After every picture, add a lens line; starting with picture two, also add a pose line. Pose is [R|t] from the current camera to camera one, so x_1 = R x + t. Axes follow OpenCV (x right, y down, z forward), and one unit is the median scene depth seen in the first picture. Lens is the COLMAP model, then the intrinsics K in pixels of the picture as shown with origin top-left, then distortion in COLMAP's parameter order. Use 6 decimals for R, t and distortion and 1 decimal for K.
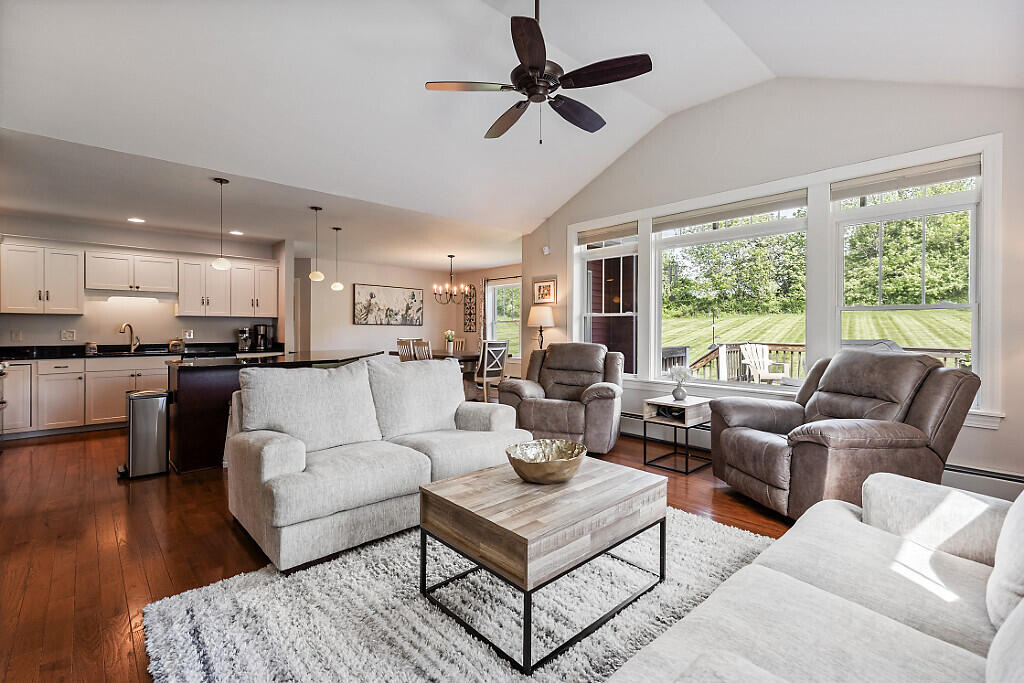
lens RADIAL K [[466.5, 0, 510.7], [0, 466.5, 333.1], [0, 0, 1]] dist [0.000672, -0.001399]
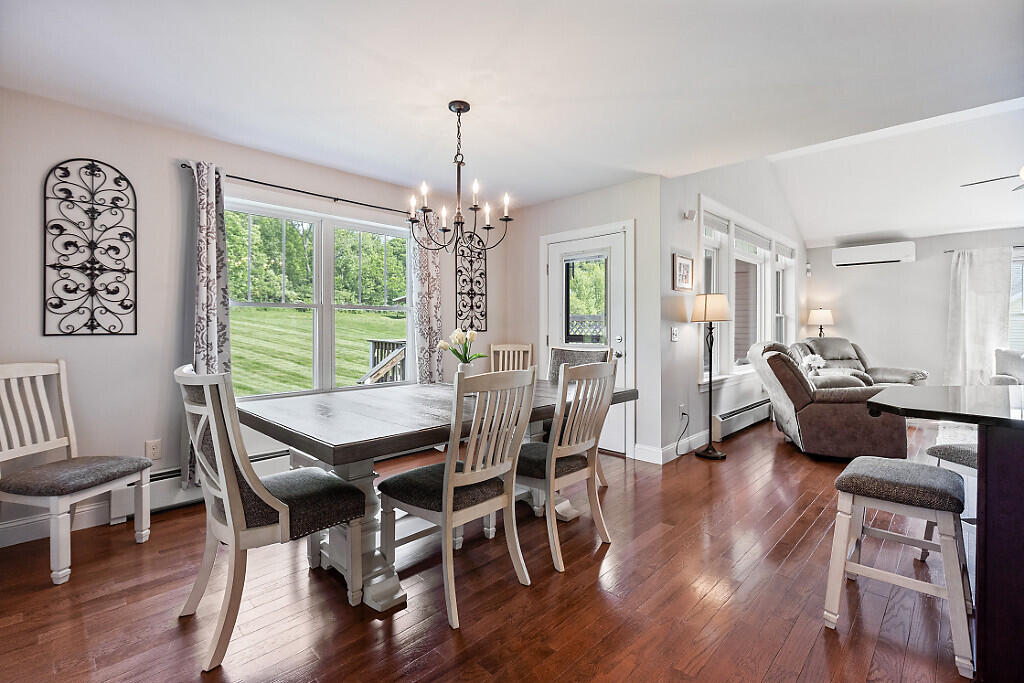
lens RADIAL K [[466.5, 0, 503.7], [0, 466.5, 332.0], [0, 0, 1]] dist [0.000672, -0.001399]
pose [[-0.051178, -0.015544, 0.998569, -0.548528], [0.006466, 0.999853, 0.015896, -0.010394], [-0.998669, 0.007271, -0.051070, 1.160032]]
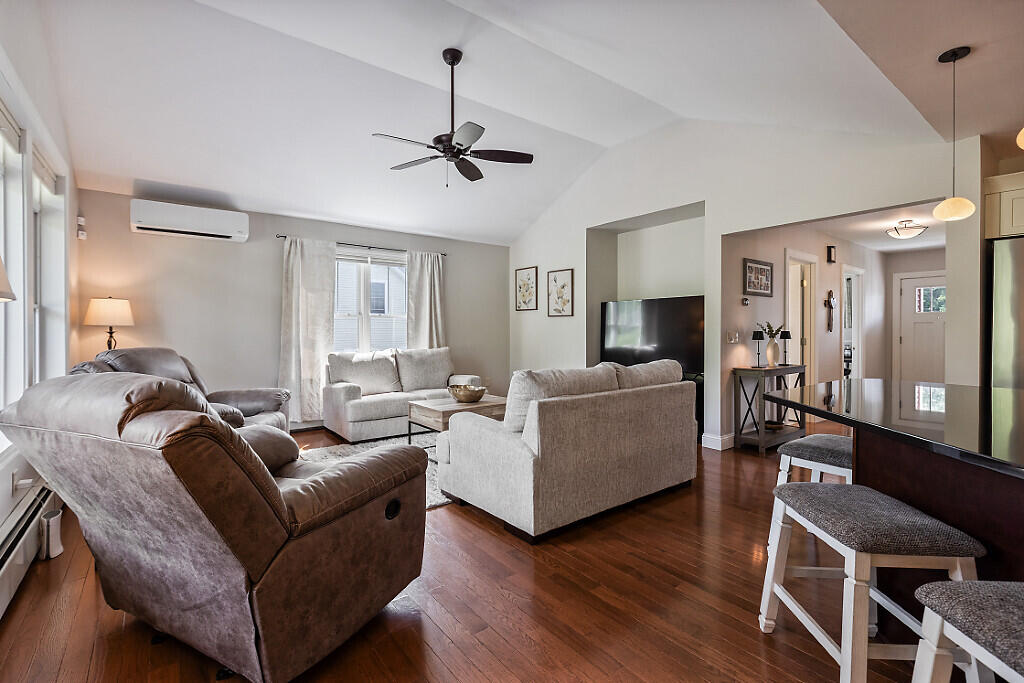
lens RADIAL K [[466.5, 0, 511.0], [0, 466.5, 335.3], [0, 0, 1]] dist [0.000672, -0.001399]
pose [[-0.995414, -0.006474, 0.095441, -0.121883], [-0.004572, 0.999787, 0.020139, -0.007152], [-0.095551, 0.019610, -0.995231, 0.950523]]
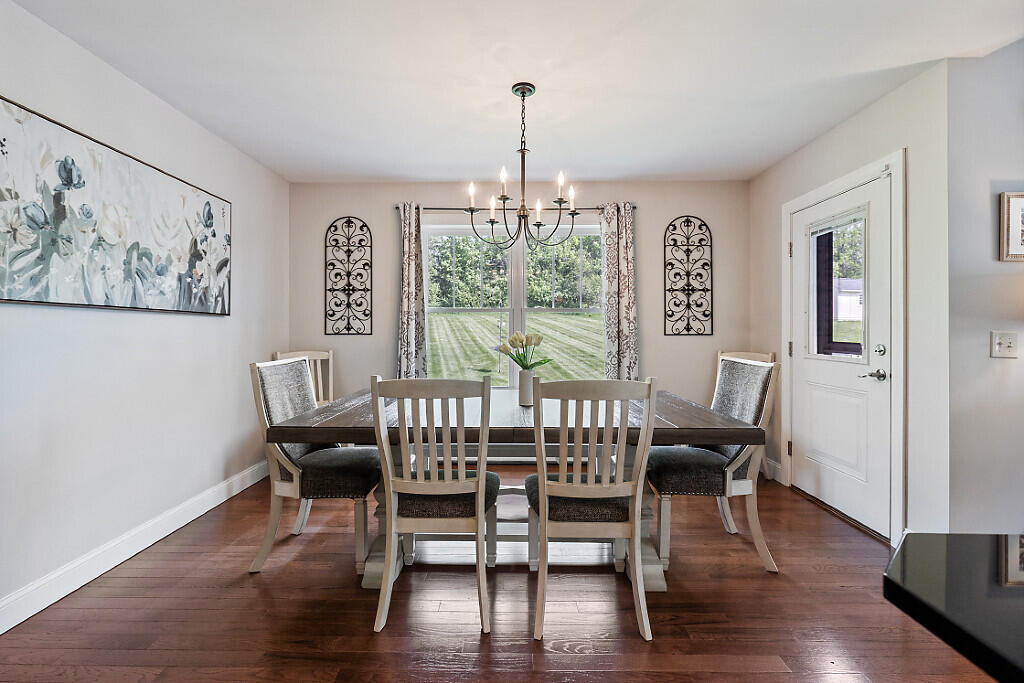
lens RADIAL K [[466.5, 0, 507.1], [0, 466.5, 330.7], [0, 0, 1]] dist [0.000672, -0.001399]
pose [[0.686245, -0.003512, 0.727362, -0.423977], [0.005738, 0.999983, -0.000586, -0.006916], [-0.727348, 0.004575, 0.686253, 0.936678]]
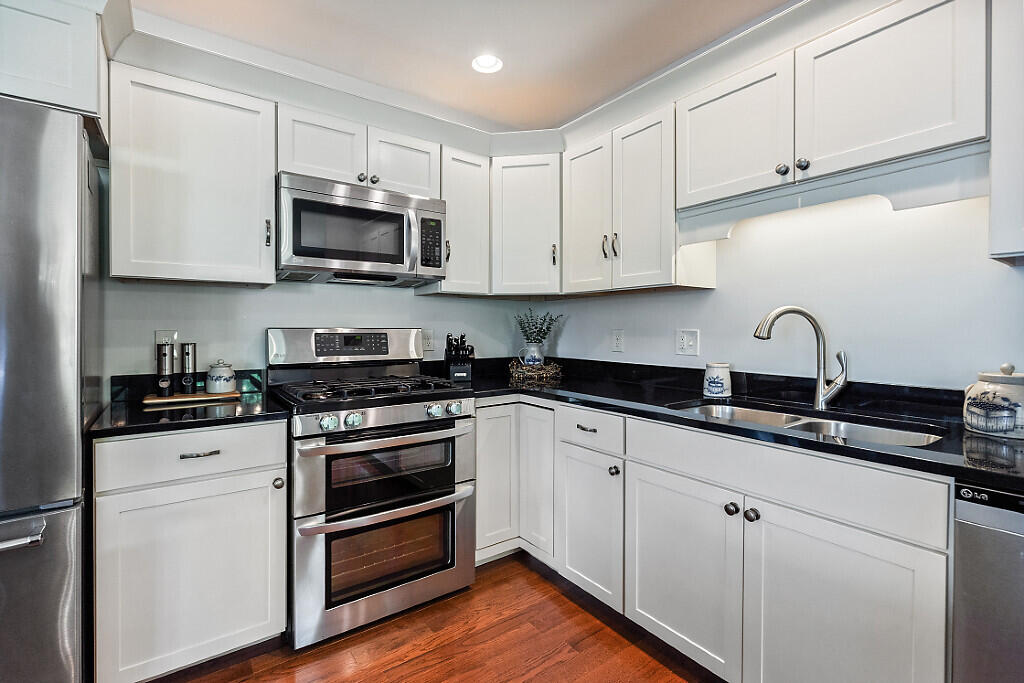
lens RADIAL K [[466.5, 0, 508.0], [0, 466.5, 333.9], [0, 0, 1]] dist [0.000672, -0.001399]
pose [[-0.123458, 0.014346, -0.992246, -0.447574], [-0.005617, 0.999869, 0.015155, -0.006292], [0.992334, 0.007445, -0.123362, 0.746811]]
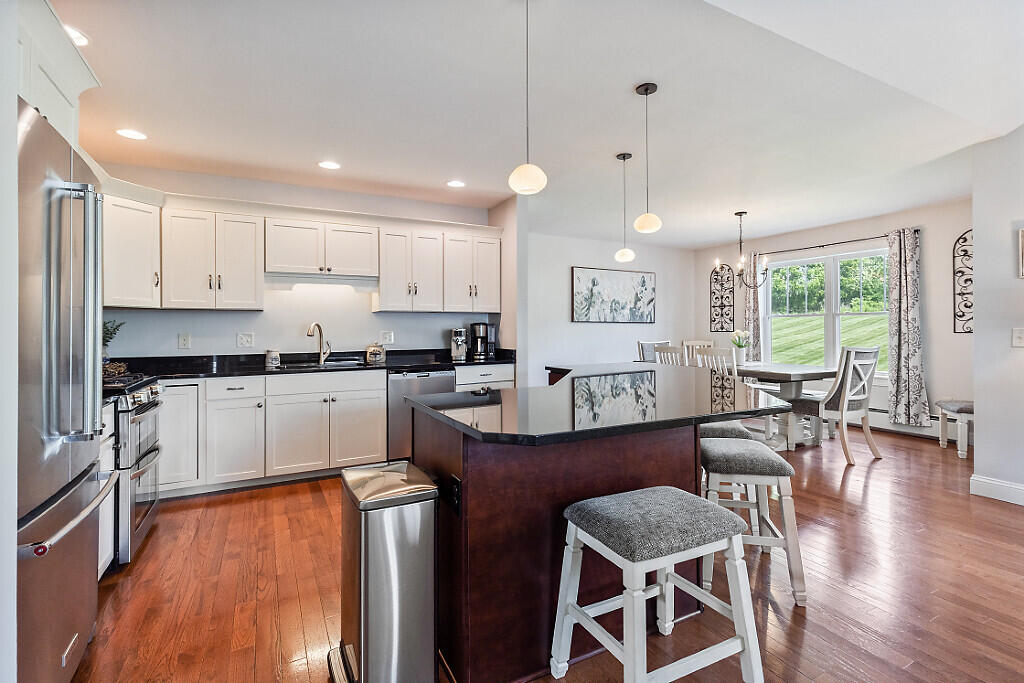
lens RADIAL K [[466.5, 0, 505.8], [0, 466.5, 334.4], [0, 0, 1]] dist [0.000672, -0.001399]
pose [[0.963445, -0.003928, -0.267878, -0.316654], [0.004844, 0.999984, 0.002760, -0.002933], [0.267863, -0.003957, 0.963449, 0.353555]]
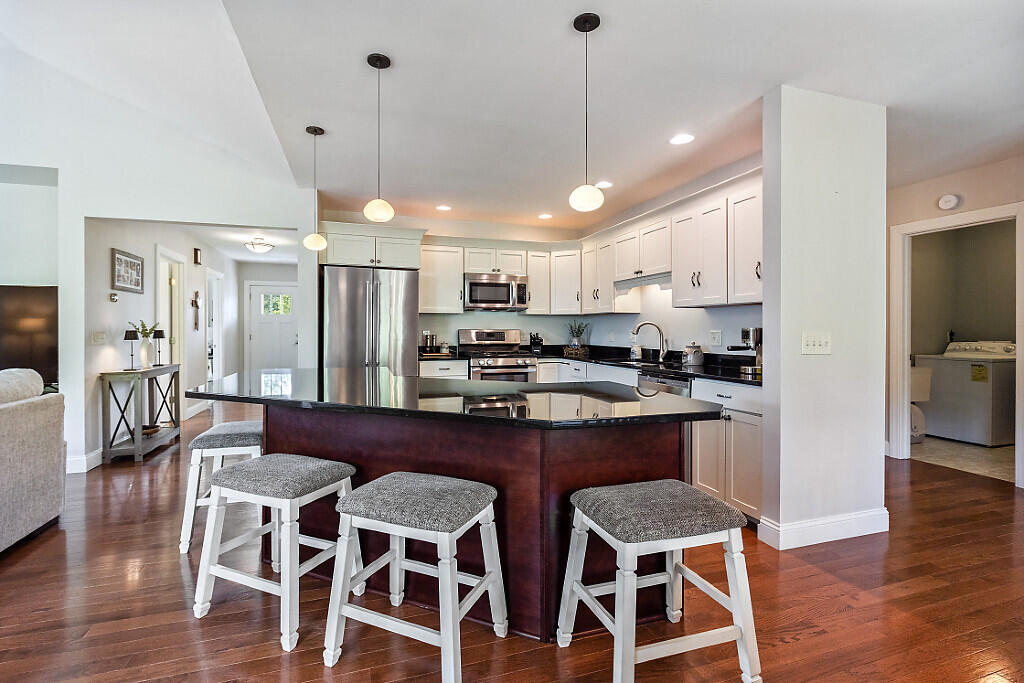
lens RADIAL K [[466.5, 0, 508.8], [0, 466.5, 344.5], [0, 0, 1]] dist [0.000672, -0.001399]
pose [[-0.410077, 0.028266, -0.911613, -0.040817], [-0.006657, 0.999400, 0.033982, -0.006861], [0.912027, 0.020003, -0.409643, 0.955701]]
